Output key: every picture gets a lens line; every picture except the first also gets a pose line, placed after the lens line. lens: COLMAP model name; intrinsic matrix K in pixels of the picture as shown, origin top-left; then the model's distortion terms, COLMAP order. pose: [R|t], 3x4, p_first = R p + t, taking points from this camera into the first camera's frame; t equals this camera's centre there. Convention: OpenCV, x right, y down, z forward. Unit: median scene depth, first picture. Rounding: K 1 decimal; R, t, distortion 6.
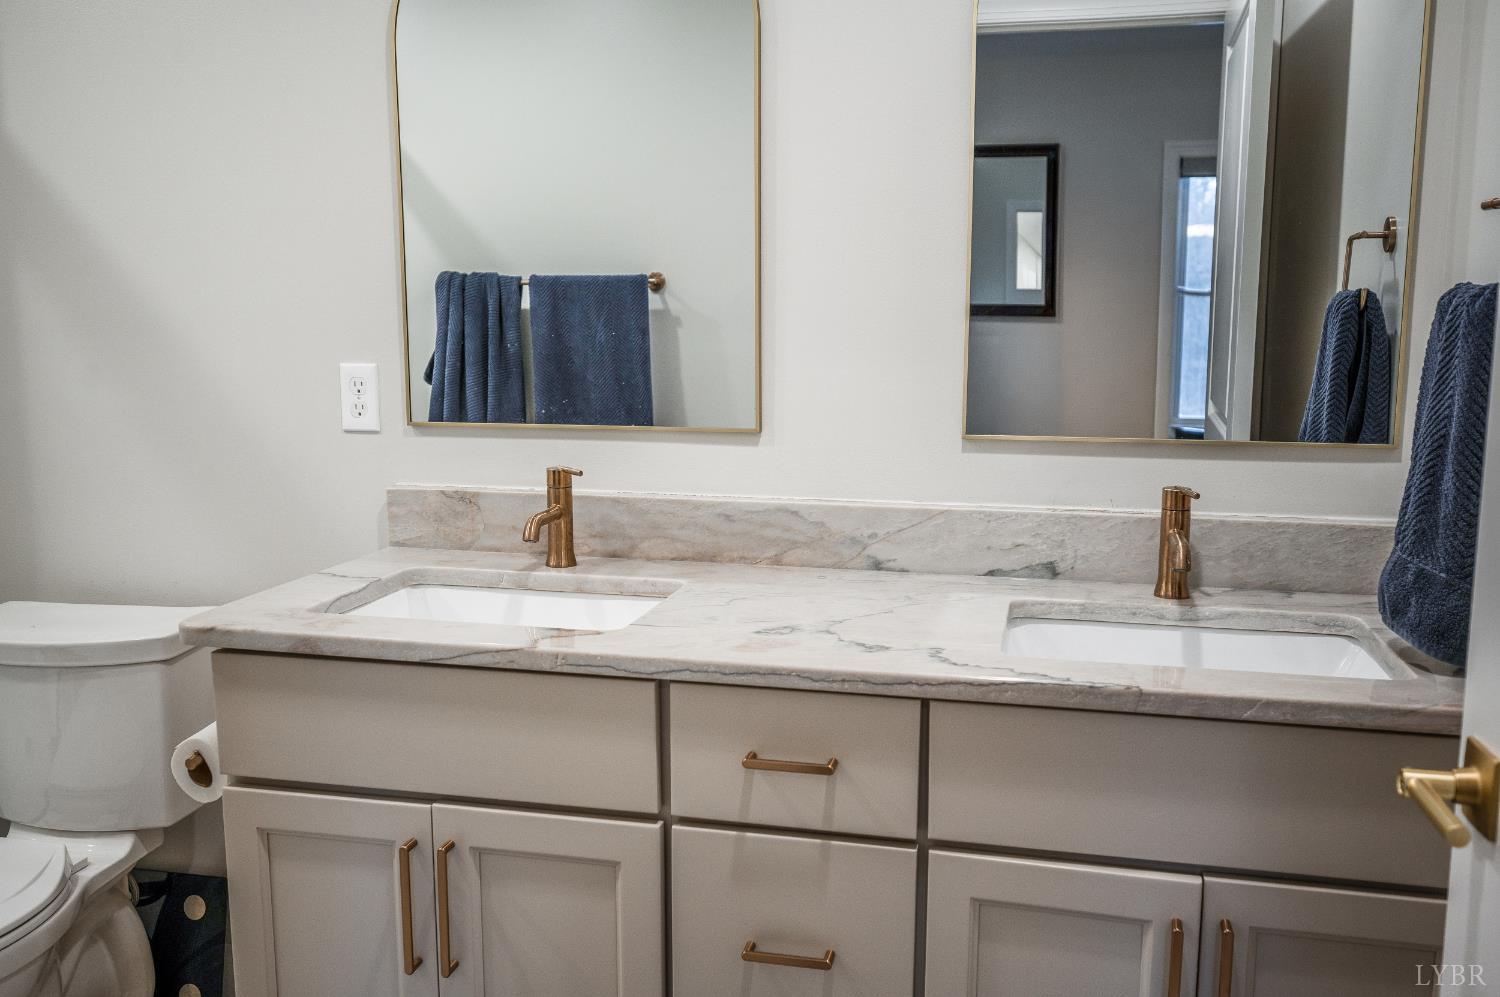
lens RADIAL K [[1285.2, 0, 747.8], [0, 1285.2, 498.9], [0, 0, 1]] dist [-0.002521, -0.023138]
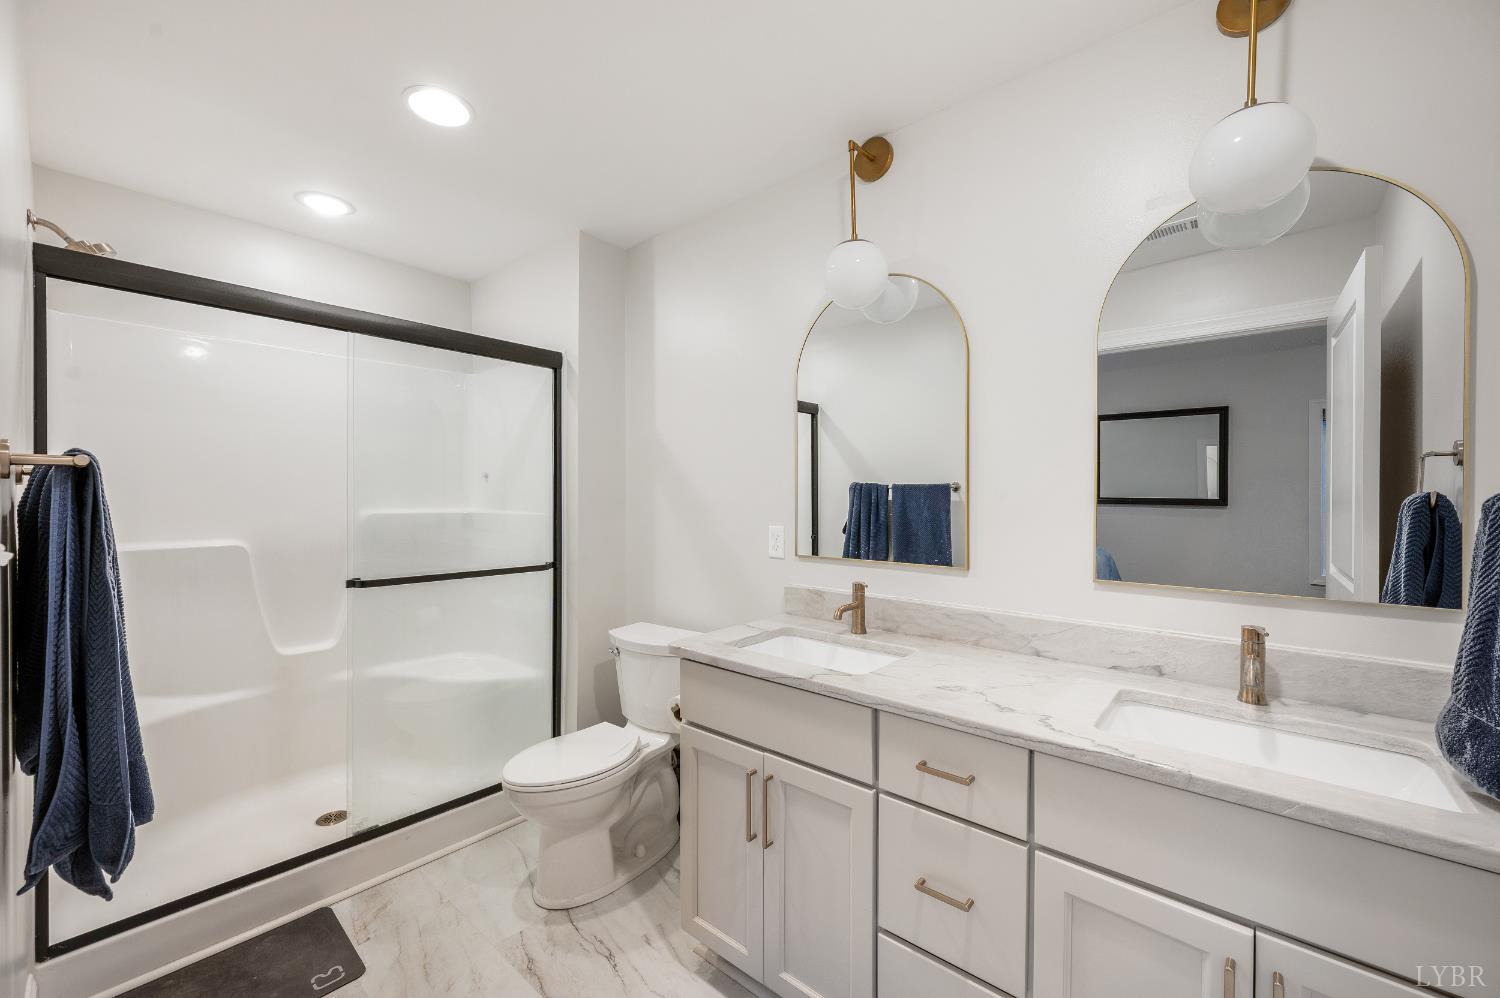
lens RADIAL K [[589.9, 0, 751.7], [0, 589.9, 498.0], [0, 0, 1]] dist [0.000288, -0.000825]
pose [[0.891049, 0.005181, -0.453877, 0.127621], [-0.071201, 0.989151, -0.128492, -0.026448], [0.448287, 0.146809, 0.881752, 0.125306]]
